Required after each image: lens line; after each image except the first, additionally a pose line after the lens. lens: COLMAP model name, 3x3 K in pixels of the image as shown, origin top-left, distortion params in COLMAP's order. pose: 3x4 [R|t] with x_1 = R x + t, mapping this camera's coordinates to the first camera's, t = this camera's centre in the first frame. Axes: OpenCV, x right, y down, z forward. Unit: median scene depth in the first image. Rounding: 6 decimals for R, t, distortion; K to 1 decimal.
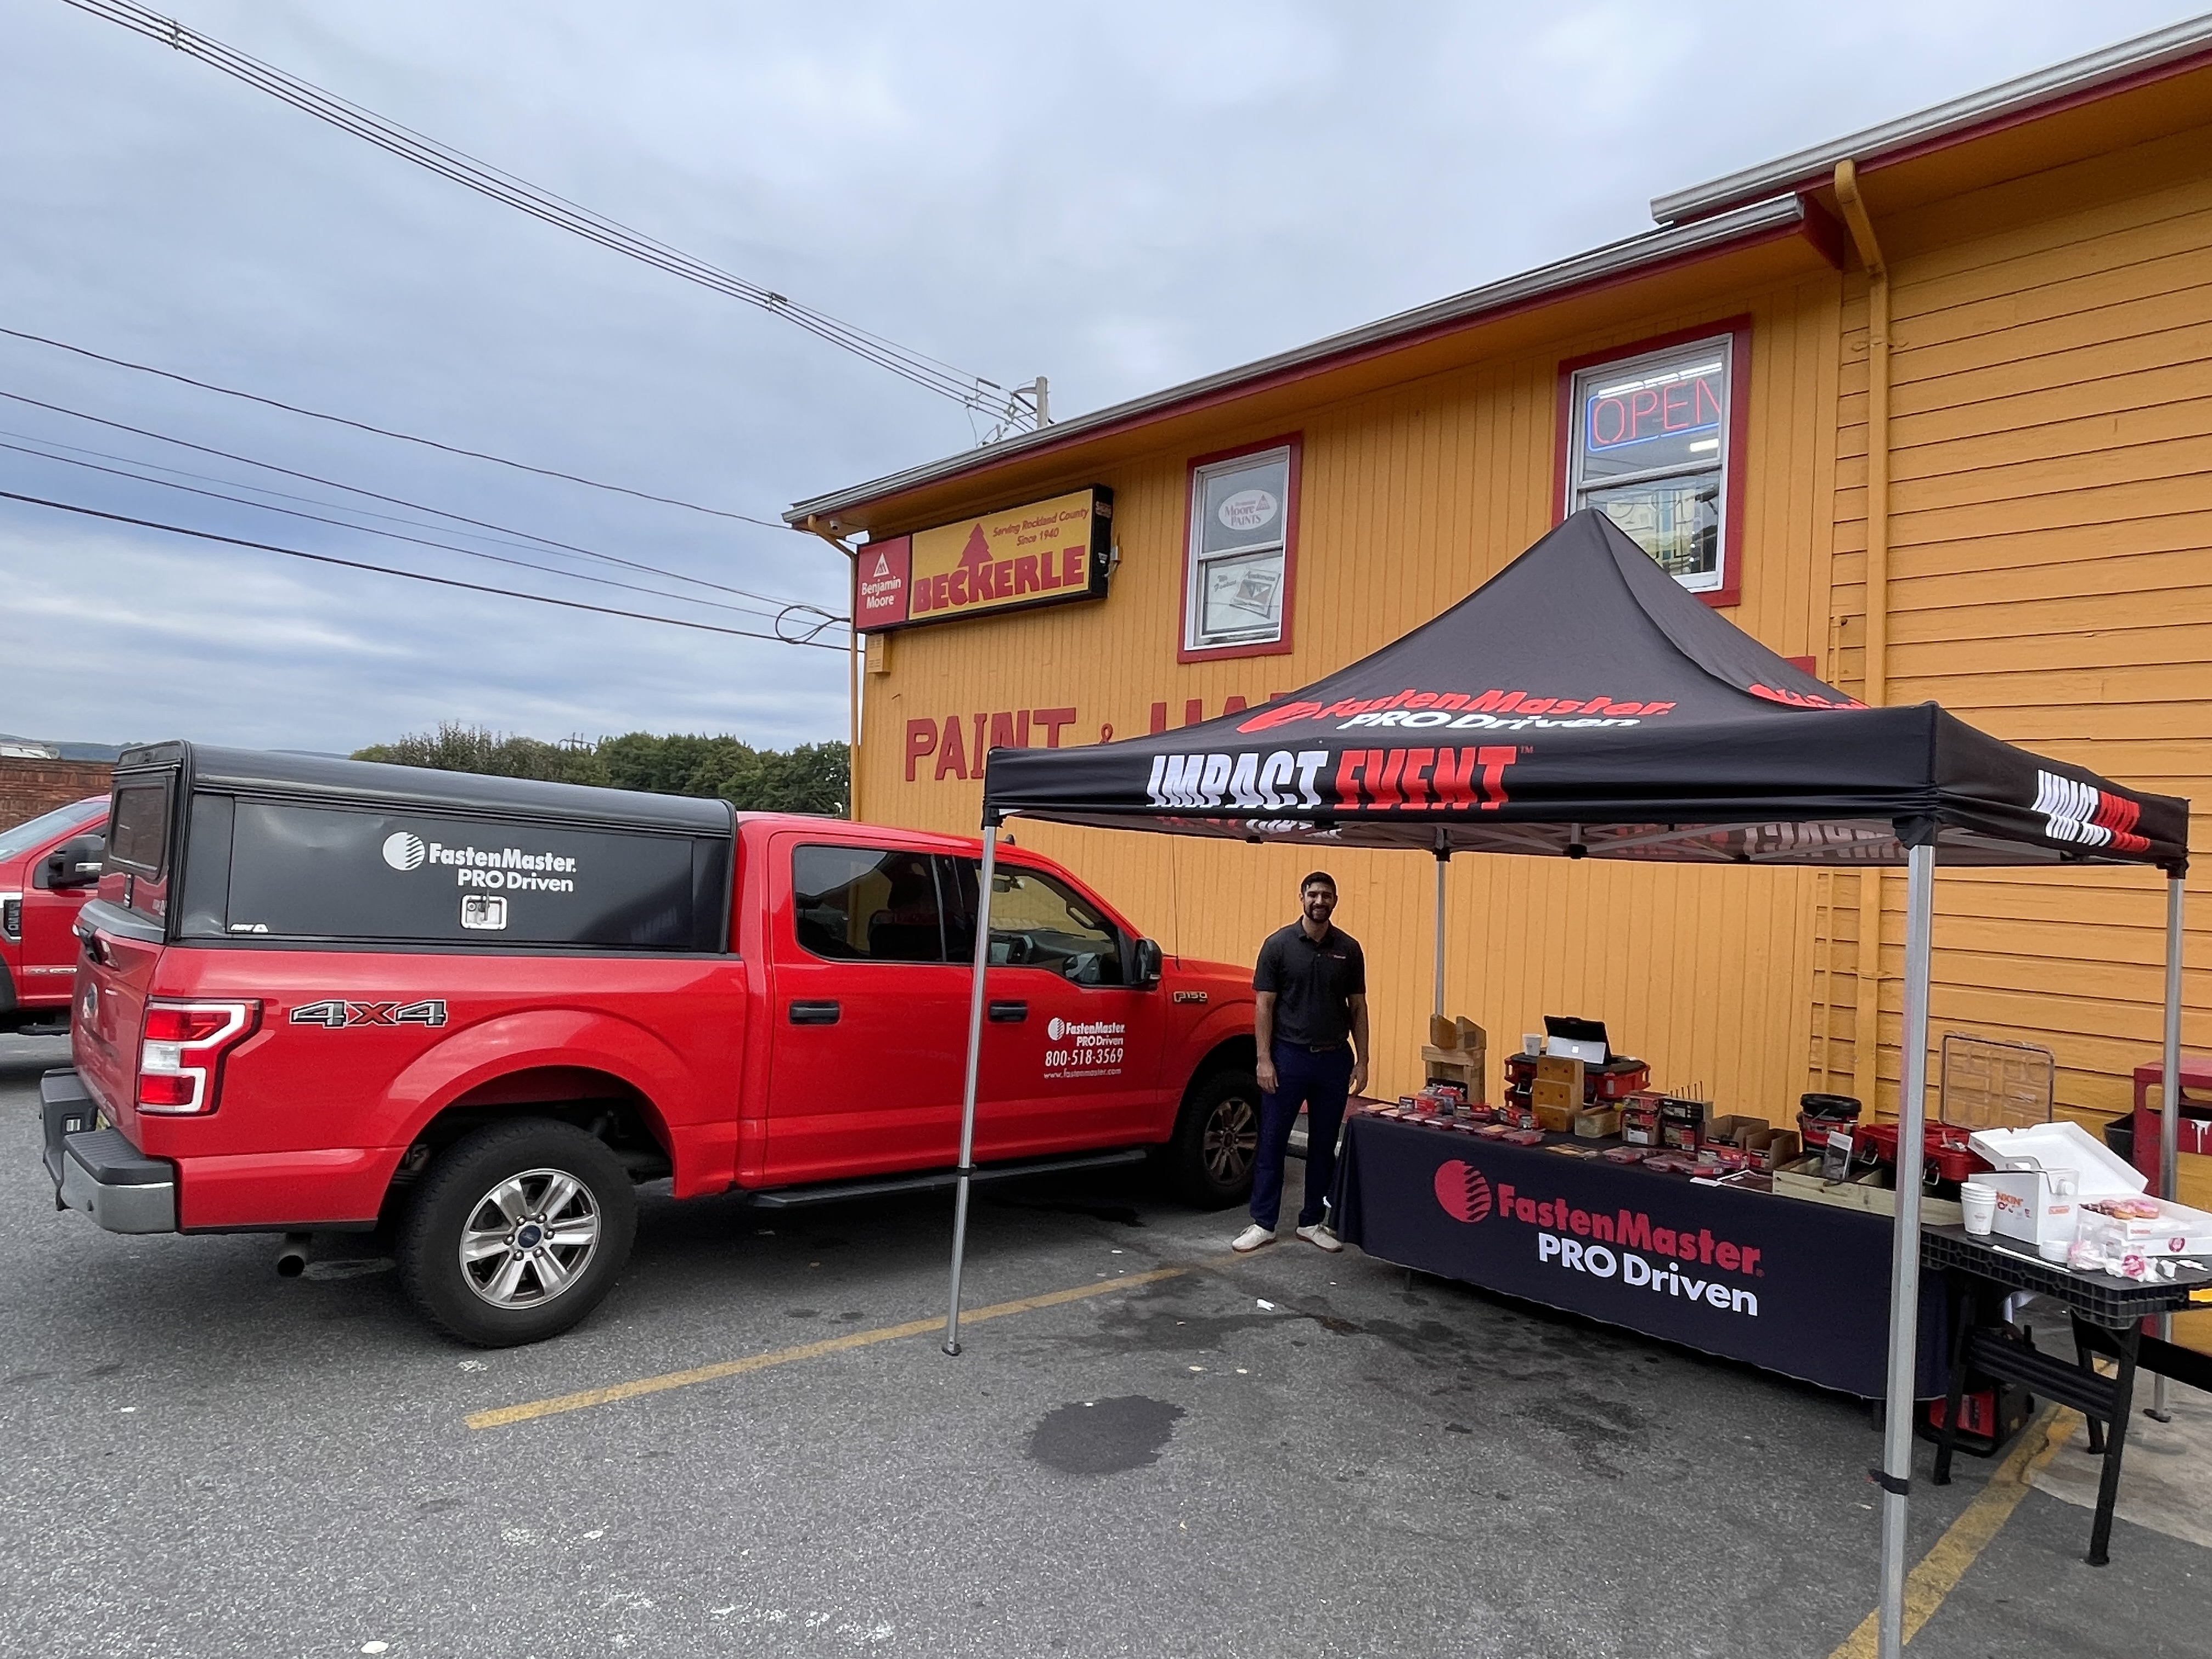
lens RADIAL K [[1305.9, 0, 1090.6], [0, 1305.9, 822.1], [0, 0, 1]] dist [-0.013530, -0.003355]
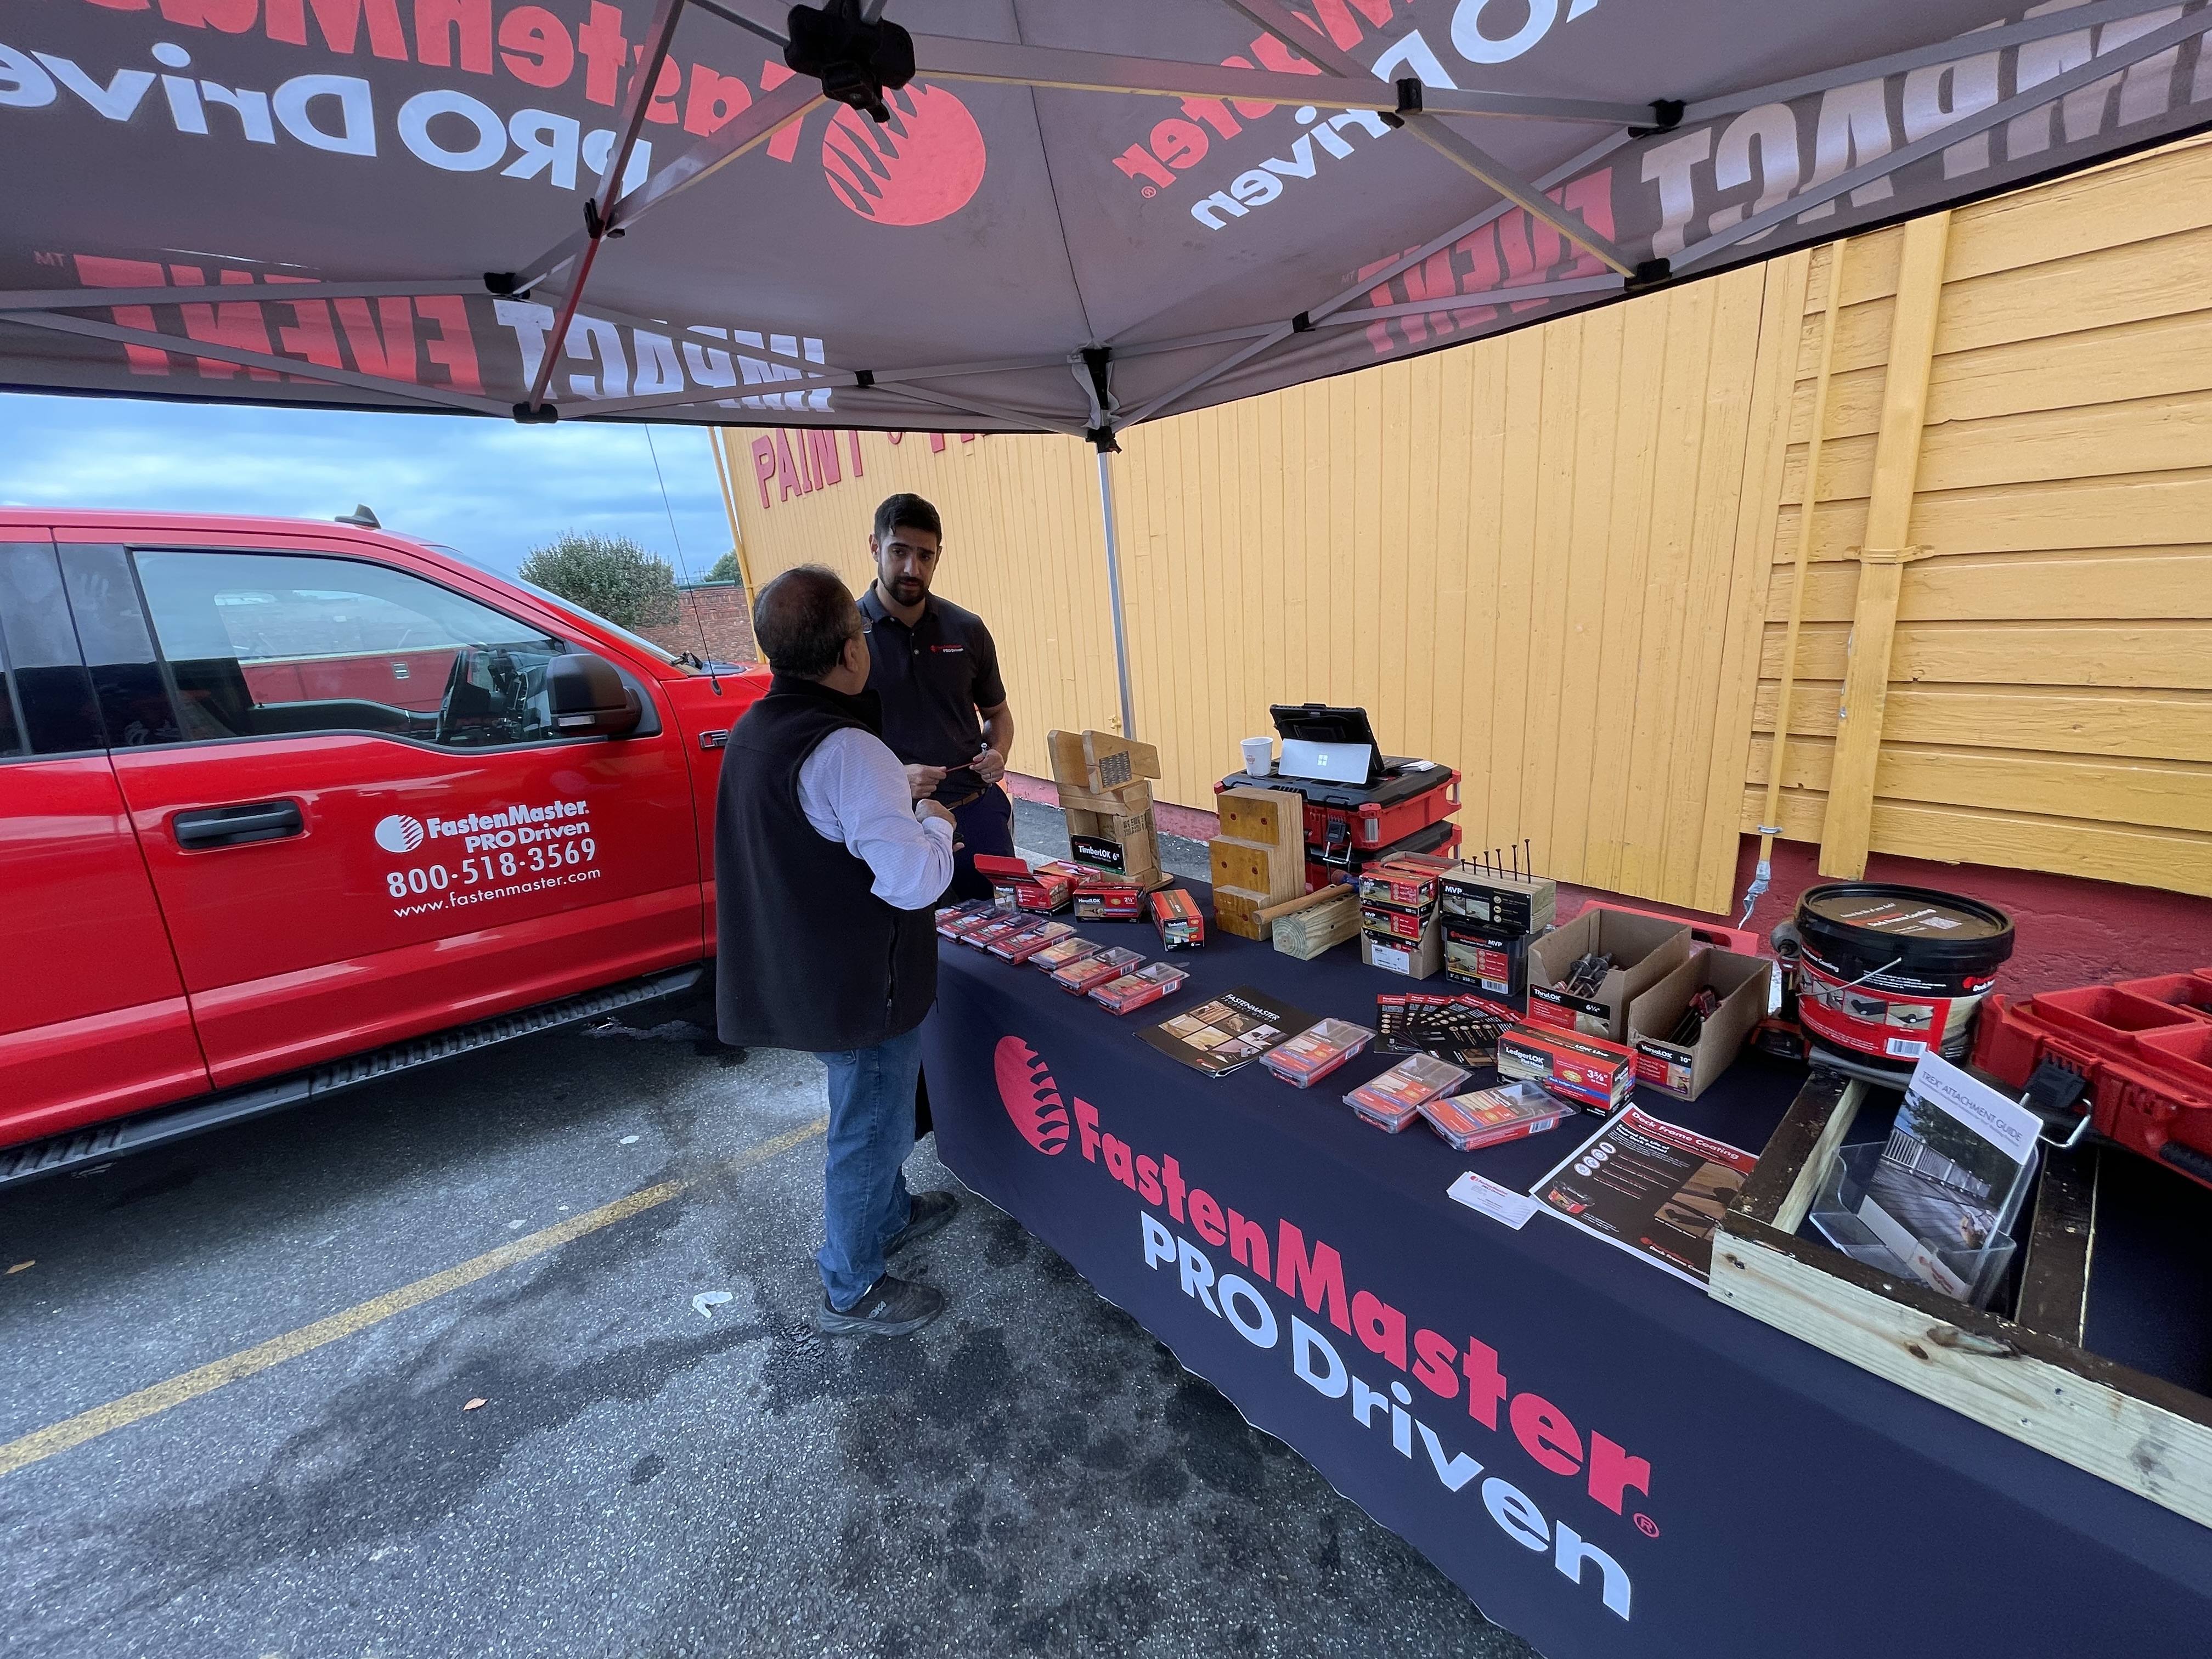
lens RADIAL K [[899.0, 0, 1107.0], [0, 899.0, 848.4], [0, 0, 1]] dist [-0.008555, 0.000604]
pose [[0.989992, -0.105925, -0.093255, 0.366360], [0.129221, 0.946009, 0.297267, 0.098562], [0.056732, -0.306343, 0.950229, 0.723194]]
